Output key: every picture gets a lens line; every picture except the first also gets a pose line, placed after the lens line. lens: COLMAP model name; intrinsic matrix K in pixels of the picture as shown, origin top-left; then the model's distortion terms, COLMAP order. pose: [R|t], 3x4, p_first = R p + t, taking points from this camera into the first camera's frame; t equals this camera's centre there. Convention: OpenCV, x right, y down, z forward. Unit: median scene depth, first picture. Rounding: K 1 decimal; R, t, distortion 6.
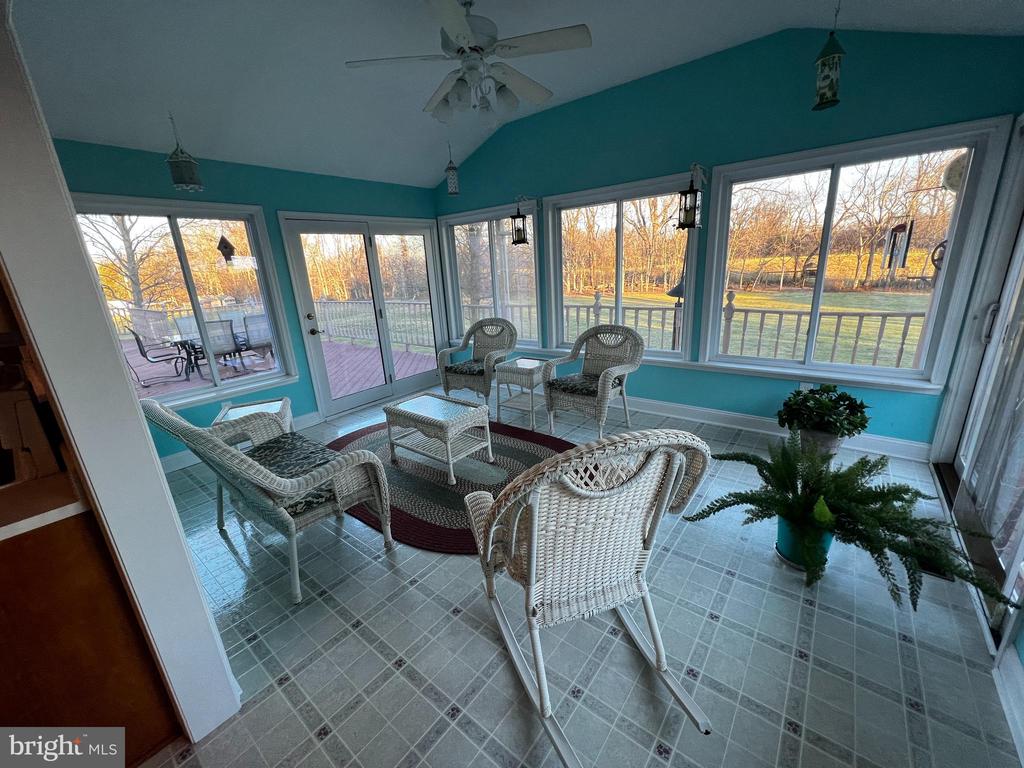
lens RADIAL K [[409.8, 0, 510.9], [0, 409.8, 385.2], [0, 0, 1]] dist [0.000728, 0.000104]
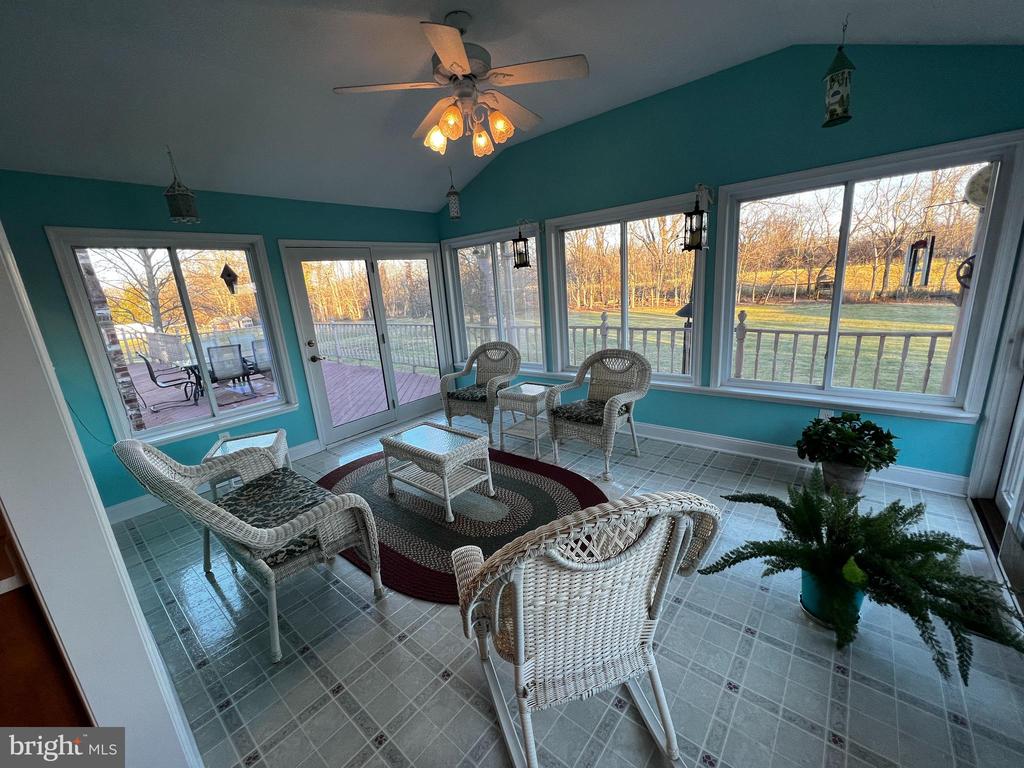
lens RADIAL K [[409.8, 0, 510.9], [0, 409.8, 385.2], [0, 0, 1]] dist [0.000728, 0.000104]
pose [[0.999549, -0.010425, -0.028164, 0.024634], [0.009340, 0.999219, -0.038387, -0.031799], [0.028542, 0.038106, 0.998866, 0.038497]]
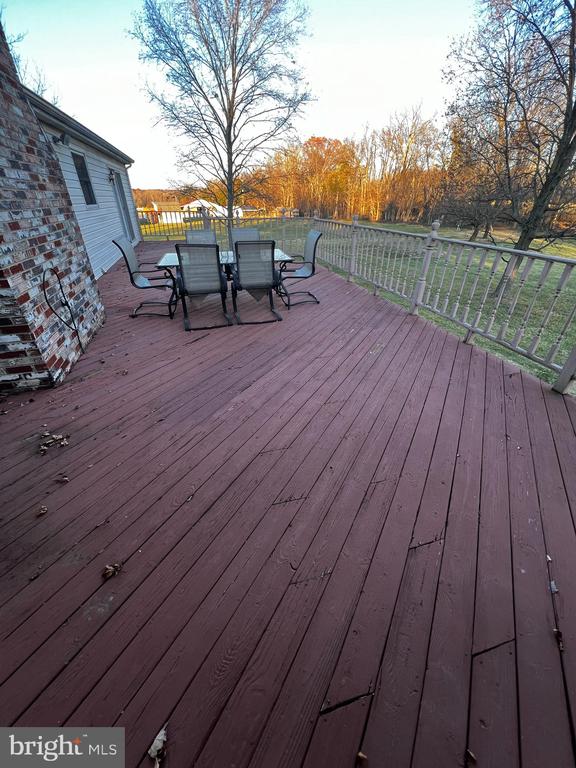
lens RADIAL K [[307.3, 0, 288.0], [0, 307.3, 384.0], [0, 0, 1]] dist [0.000728, 0.000104]
pose [[0.808851, 0.353621, -0.469800, -0.629818], [-0.210860, 0.920256, 0.329646, -0.314371], [0.548907, -0.167572, 0.818915, 1.402435]]
